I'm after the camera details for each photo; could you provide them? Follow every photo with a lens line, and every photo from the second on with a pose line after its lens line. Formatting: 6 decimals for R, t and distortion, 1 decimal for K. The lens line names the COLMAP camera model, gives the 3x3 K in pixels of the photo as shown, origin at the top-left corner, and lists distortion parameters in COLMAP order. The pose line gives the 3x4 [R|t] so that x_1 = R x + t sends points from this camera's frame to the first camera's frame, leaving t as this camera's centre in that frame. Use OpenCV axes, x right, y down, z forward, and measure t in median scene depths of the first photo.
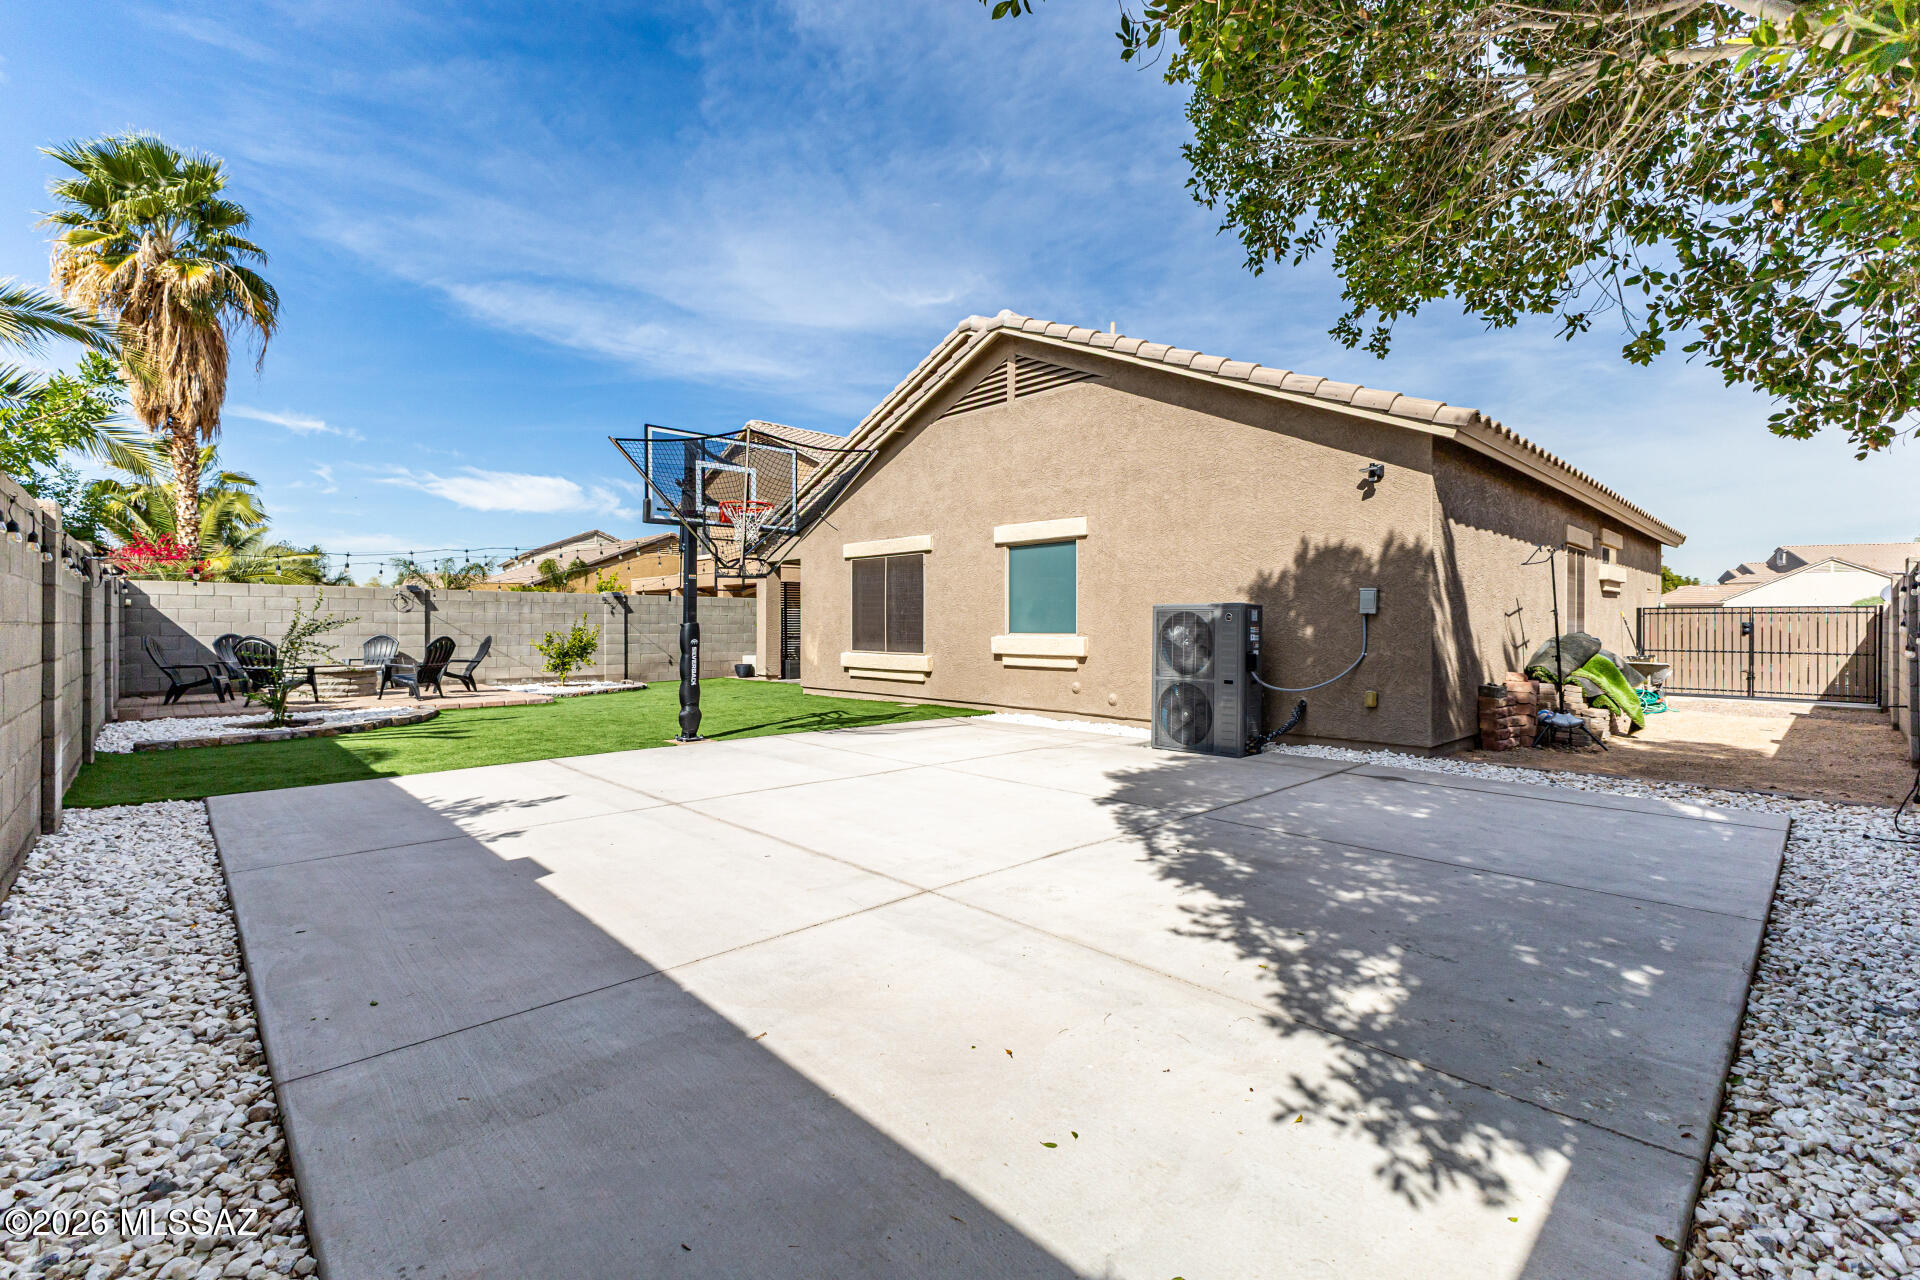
lens RADIAL K [[823.2, 0, 987.9], [0, 823.2, 630.5], [0, 0, 1]] dist [-0.013371, 0.011044]
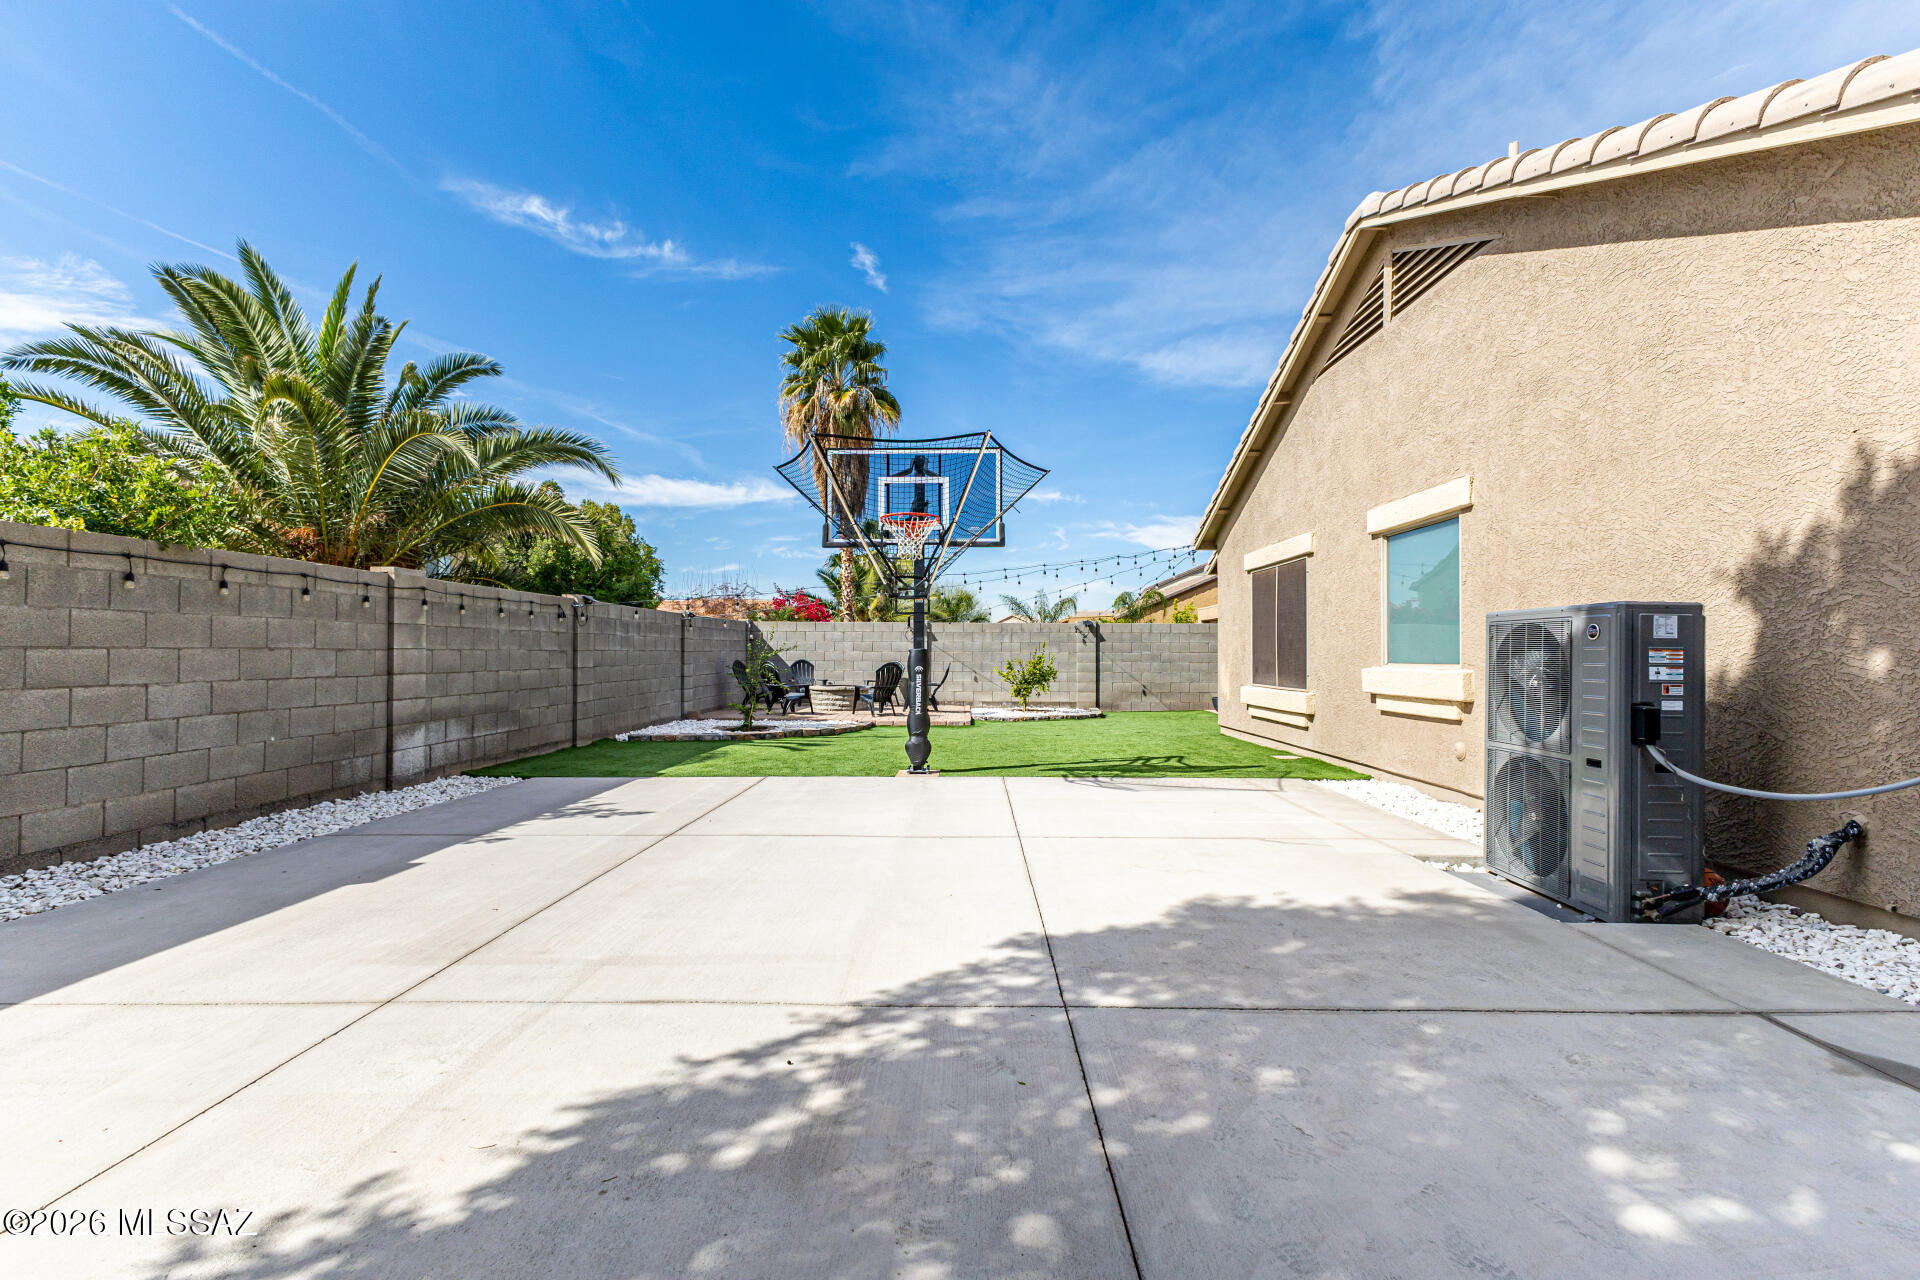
lens RADIAL K [[833.3, 0, 968.4], [0, 833.3, 640.2], [0, 0, 1]] dist [0.012258, 0.000160]
pose [[0.709097, -0.011673, -0.705014, 0.291265], [-0.005747, 0.999734, -0.022333, 0.001748], [0.705087, 0.019888, 0.708842, 0.288349]]
